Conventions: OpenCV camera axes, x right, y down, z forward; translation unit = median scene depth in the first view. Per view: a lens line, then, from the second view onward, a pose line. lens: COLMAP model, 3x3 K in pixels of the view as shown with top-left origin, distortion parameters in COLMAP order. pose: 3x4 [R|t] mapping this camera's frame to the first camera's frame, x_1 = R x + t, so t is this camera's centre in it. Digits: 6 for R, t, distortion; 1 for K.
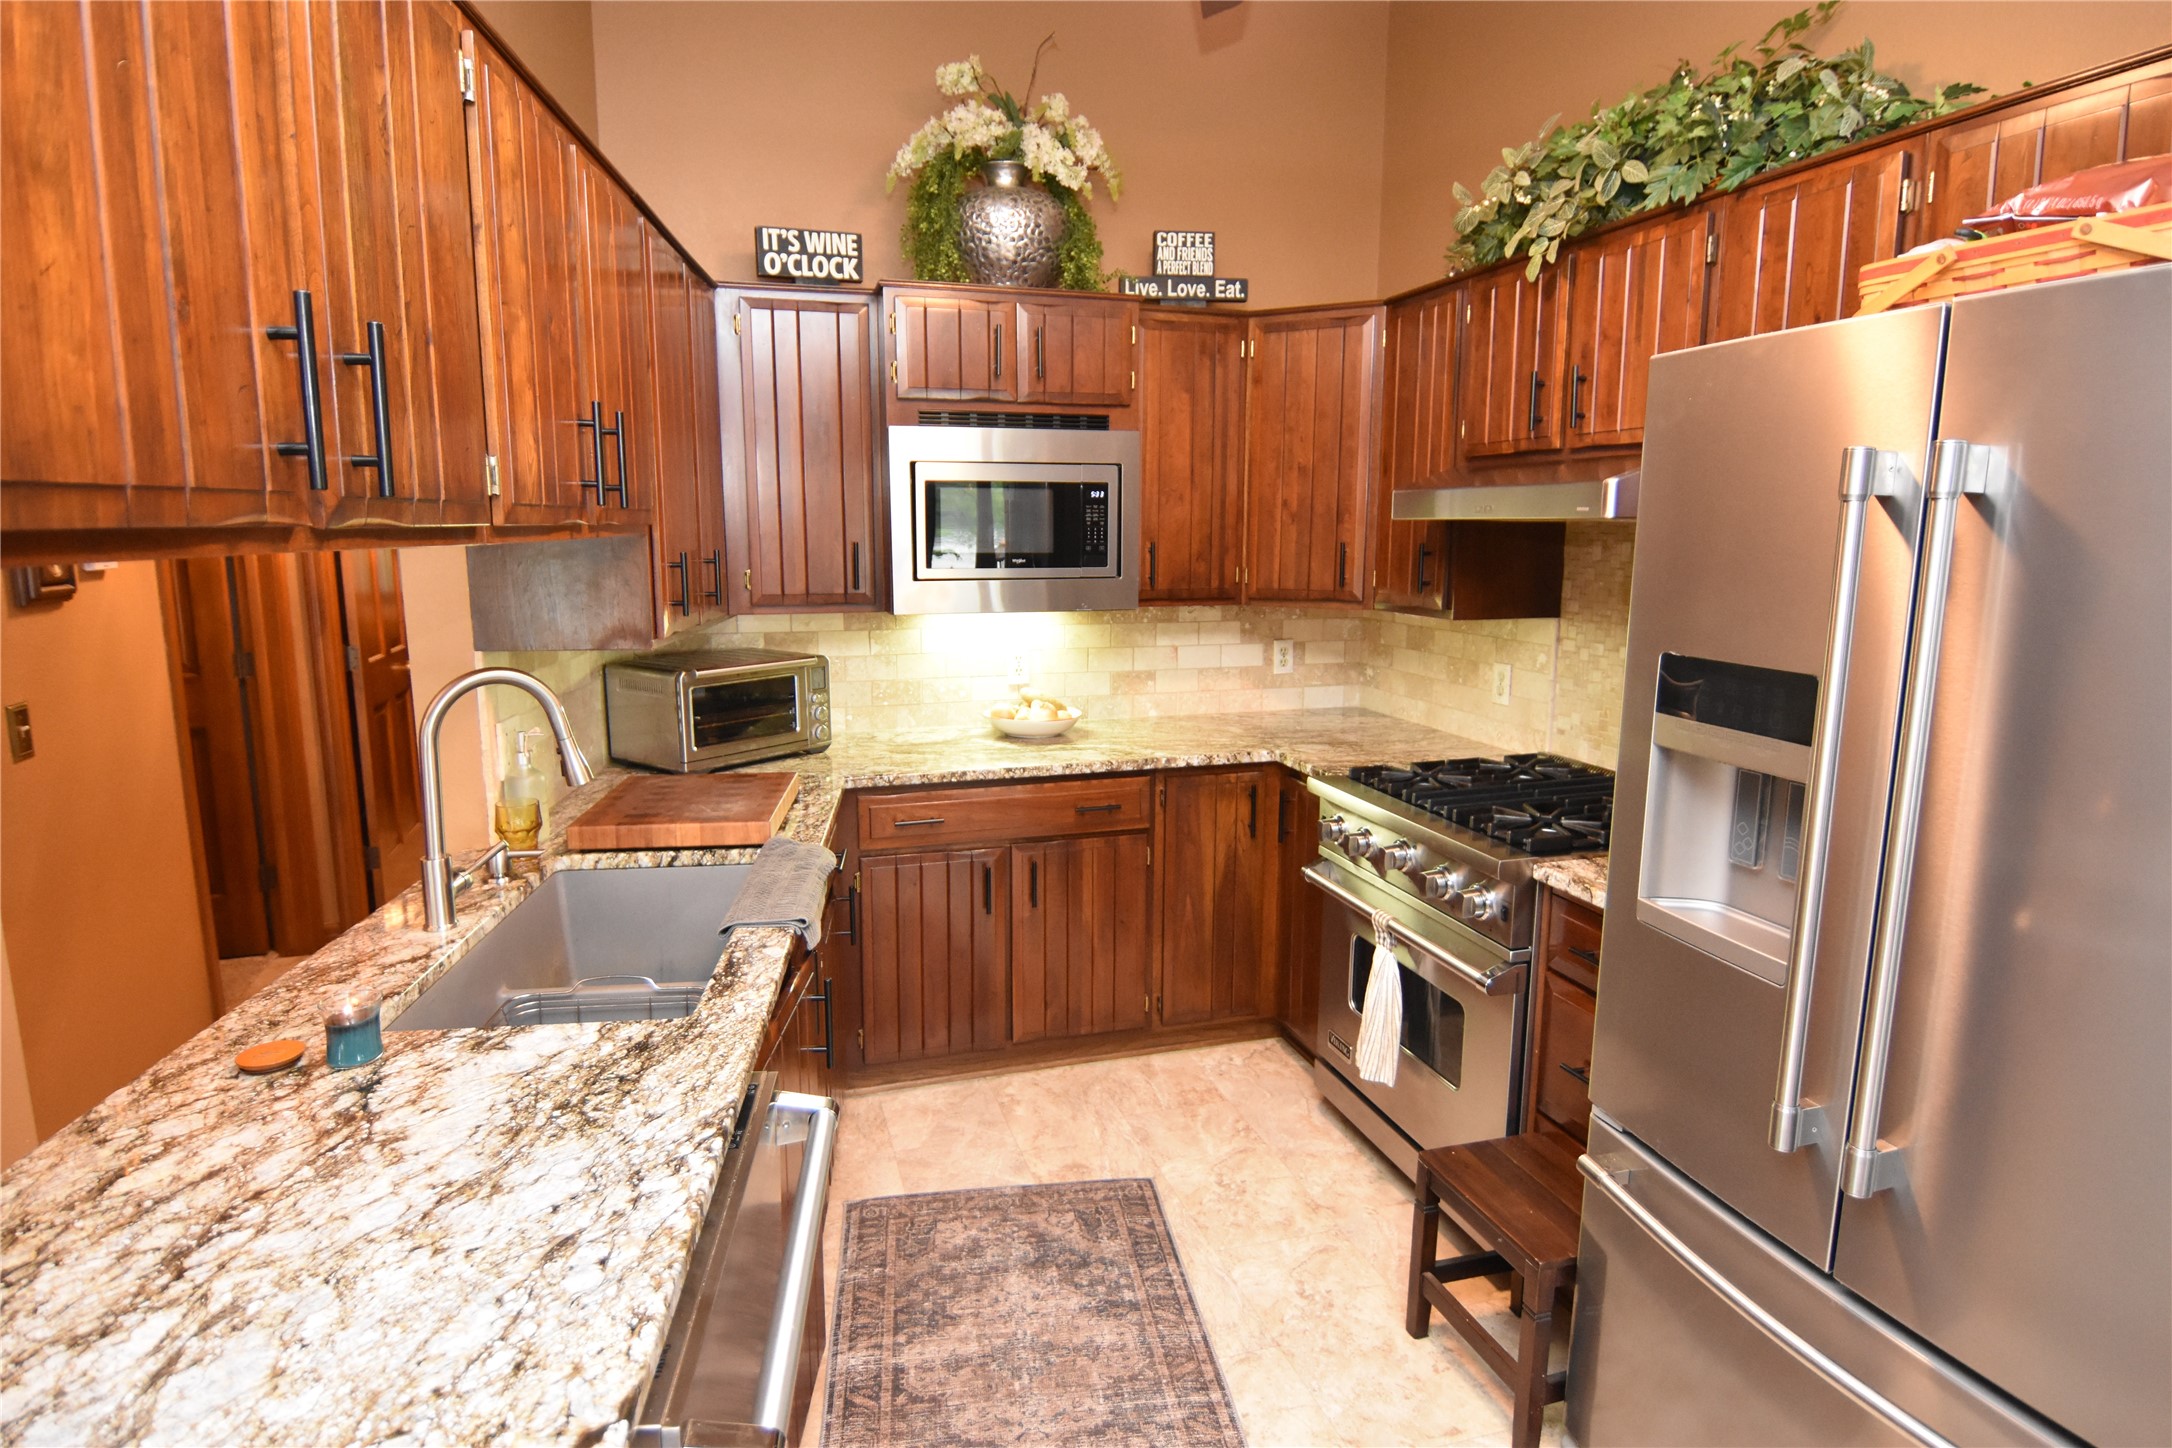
lens RADIAL K [[1163.5, 0, 1086.0], [0, 1163.5, 724.0], [0, 0, 1]] dist [-0.000963, -0.020446]
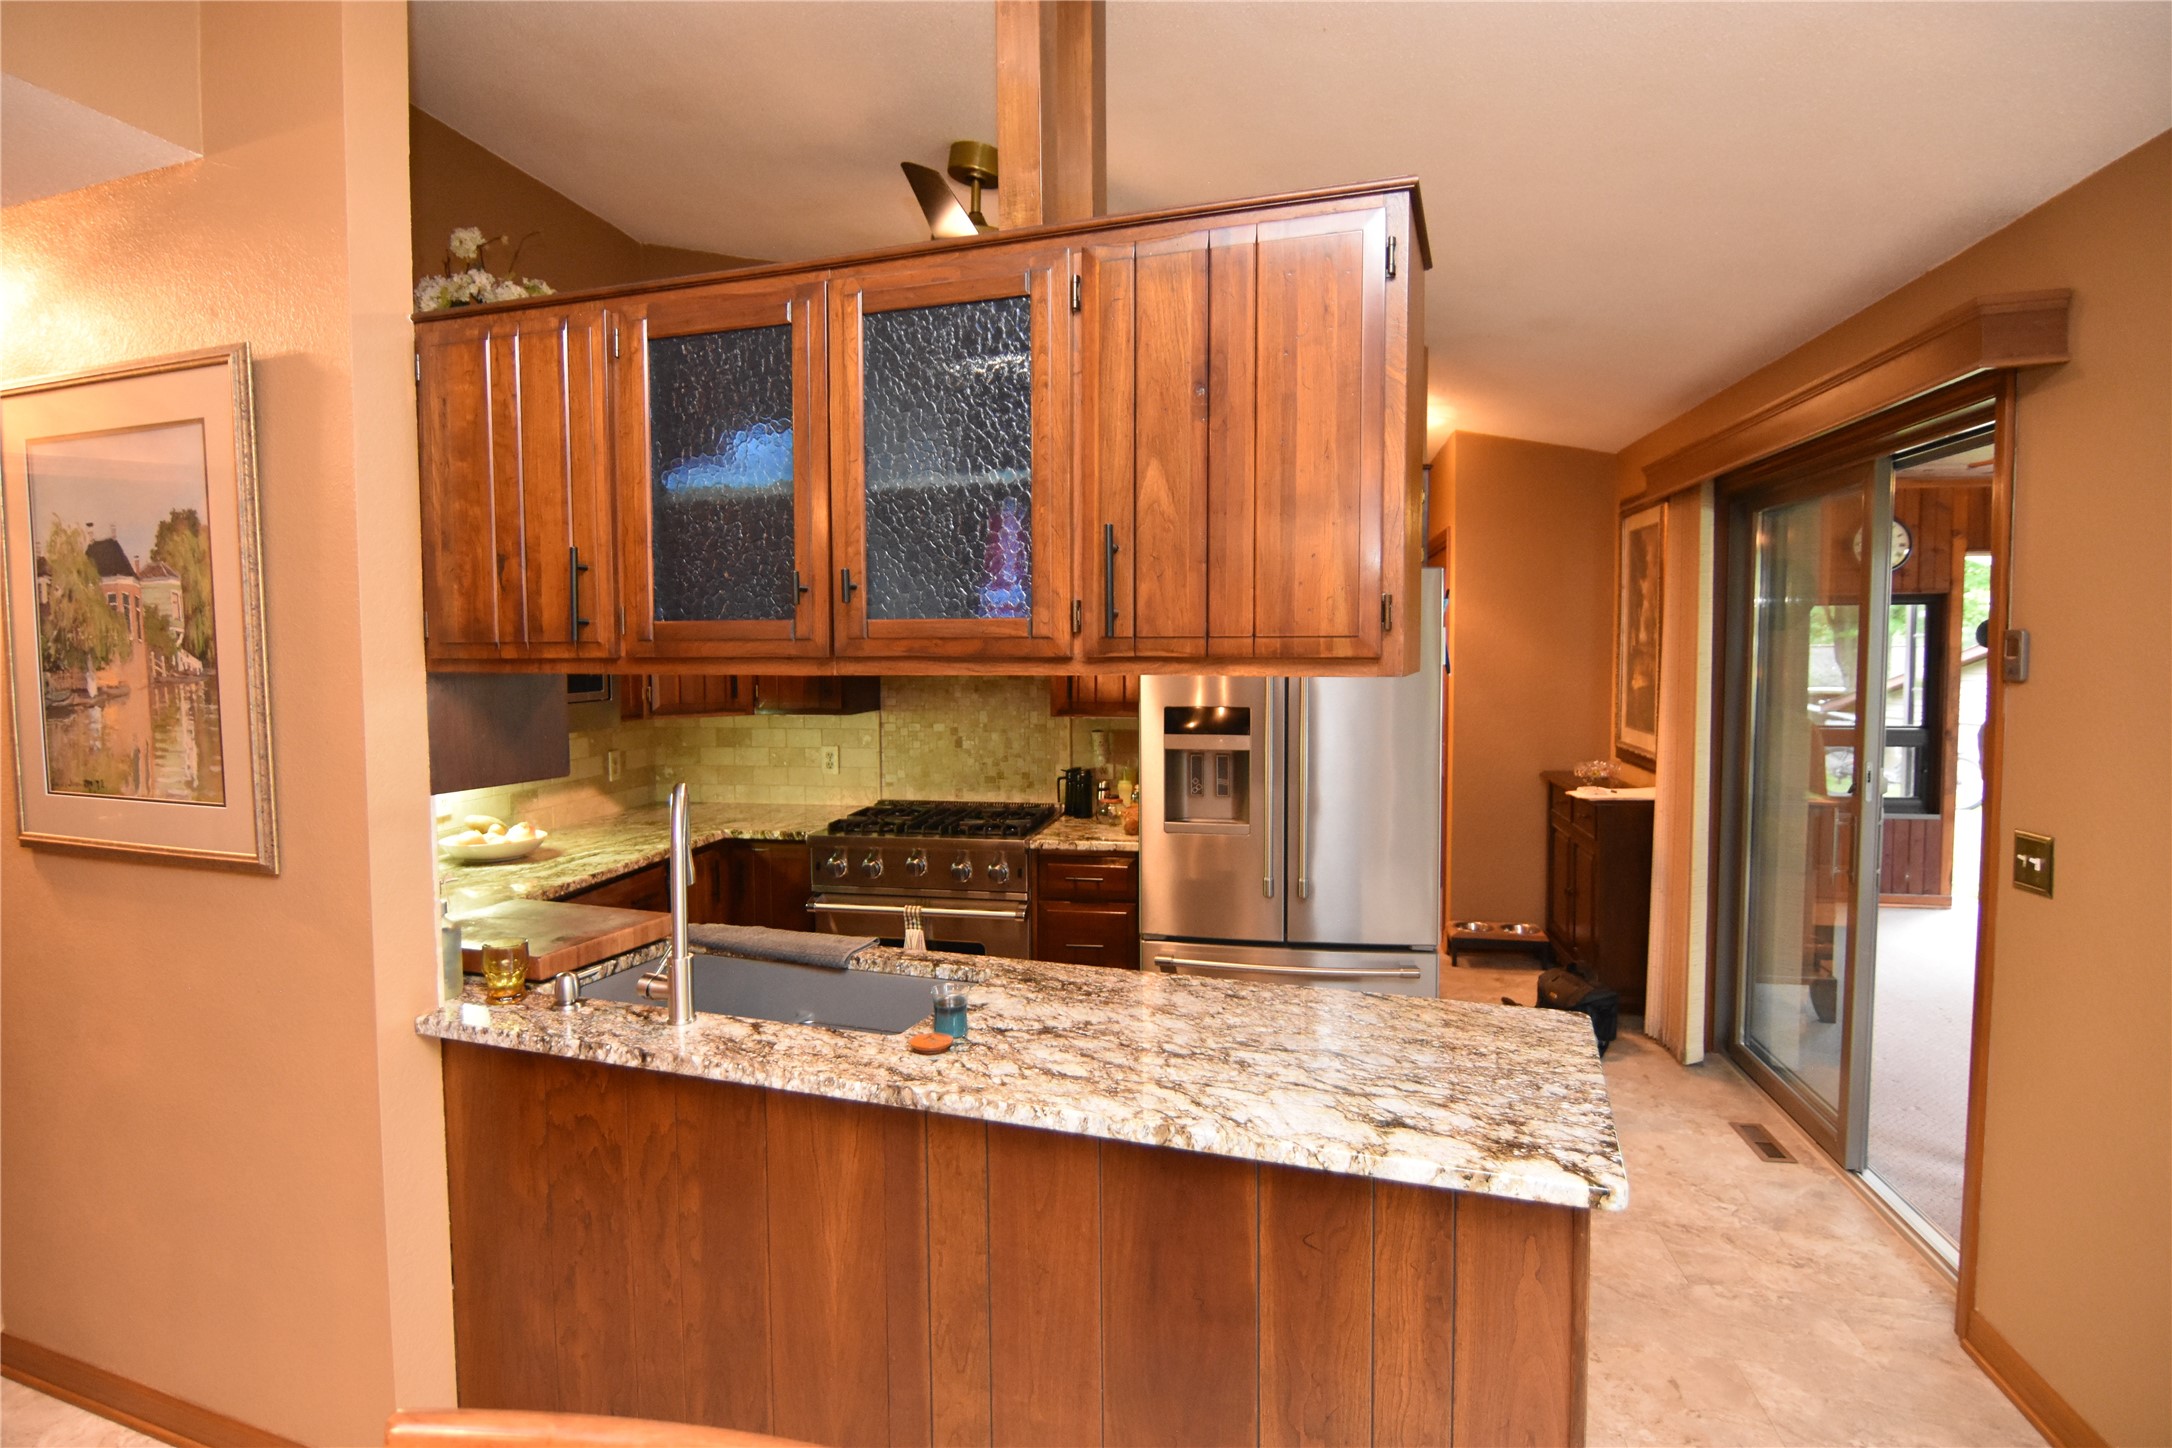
lens RADIAL K [[1163.5, 0, 1086.0], [0, 1163.5, 724.0], [0, 0, 1]] dist [-0.000963, -0.020446]
pose [[0.454937, -0.069059, 0.887842, -1.830858], [0.159351, 0.987210, -0.004865, -0.051669], [-0.876150, 0.143692, 0.460123, 0.149939]]
